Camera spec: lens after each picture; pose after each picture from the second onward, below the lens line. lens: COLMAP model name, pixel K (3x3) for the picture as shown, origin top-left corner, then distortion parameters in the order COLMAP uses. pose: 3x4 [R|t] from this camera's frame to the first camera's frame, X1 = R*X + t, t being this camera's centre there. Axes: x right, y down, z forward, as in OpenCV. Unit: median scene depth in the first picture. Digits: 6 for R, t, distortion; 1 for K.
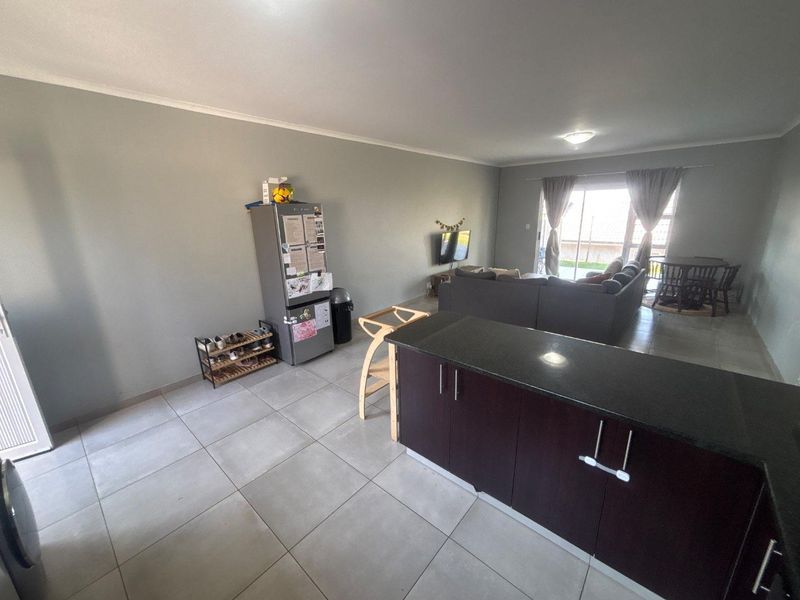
lens RADIAL K [[320.8, 0, 399.0], [0, 320.8, 298.4], [0, 0, 1]] dist [0.000047, -0.000614]
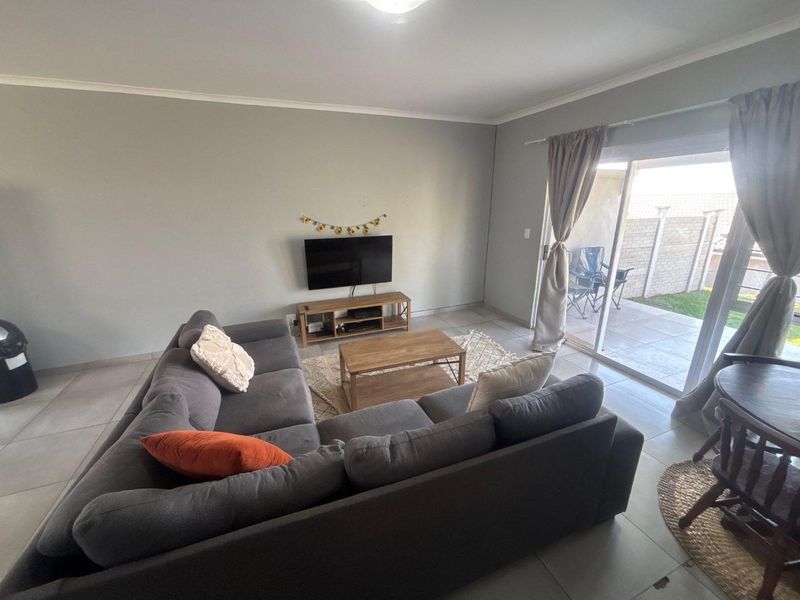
lens RADIAL K [[320.8, 0, 399.4], [0, 320.8, 298.6], [0, 0, 1]] dist [0.000047, -0.000614]
pose [[0.894113, 0.147655, -0.422800, 0.628670], [-0.129219, 0.988990, 0.072121, -0.175919], [0.428794, -0.009850, 0.903349, 0.585409]]
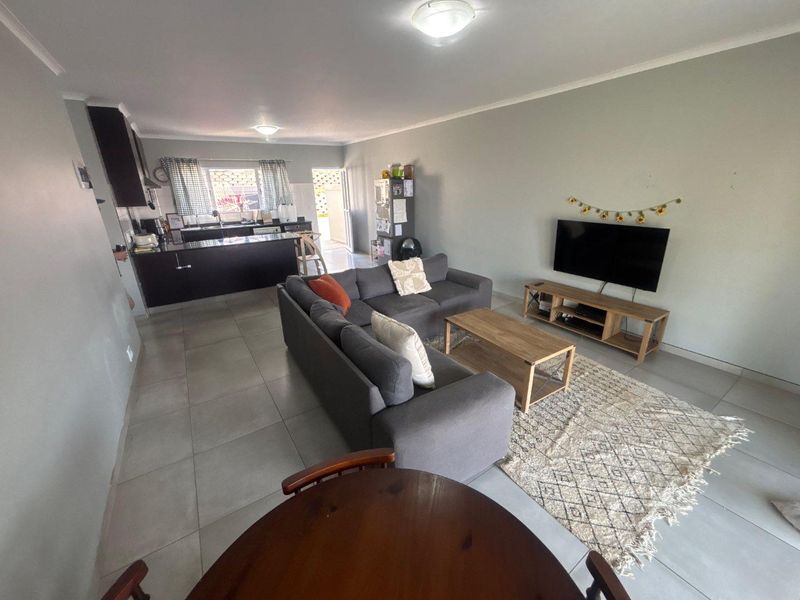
lens RADIAL K [[320.8, 0, 396.7], [0, 320.8, 301.8], [0, 0, 1]] dist [0.000047, -0.000614]
pose [[-0.269874, 0.359278, -0.893357, 0.917115], [-0.224301, 0.878802, 0.421184, -0.281111], [0.936407, 0.314048, -0.156579, 0.946686]]
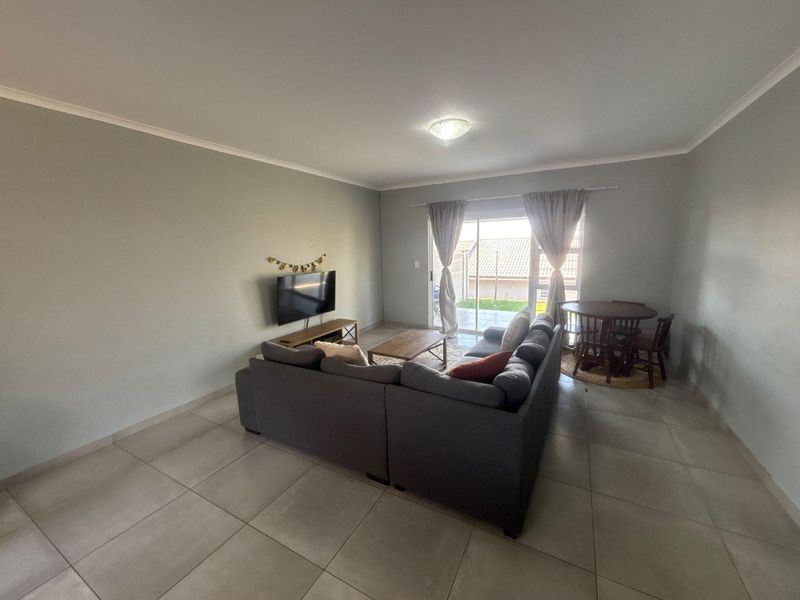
lens RADIAL K [[320.8, 0, 398.5], [0, 320.8, 297.4], [0, 0, 1]] dist [0.000047, -0.000614]
pose [[0.976596, -0.034823, 0.212243, 0.259609], [0.057958, 0.992911, -0.103774, -0.089521], [-0.207125, 0.113647, 0.971691, 0.360629]]
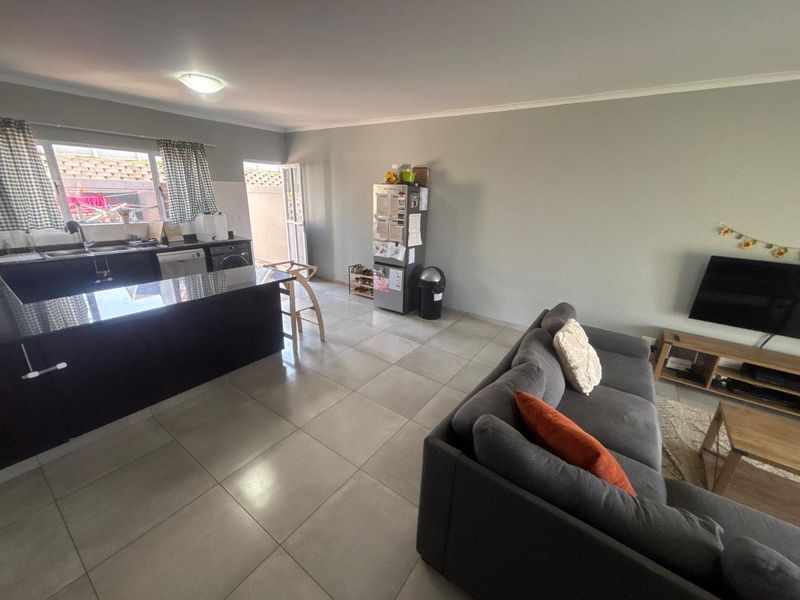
lens RADIAL K [[320.8, 0, 395.0], [0, 320.8, 299.4], [0, 0, 1]] dist [0.000047, -0.000614]
pose [[0.093864, 0.346535, -0.933329, 0.613256], [-0.294276, 0.905236, 0.306510, -0.167385], [0.951100, 0.245886, 0.186947, 0.535872]]
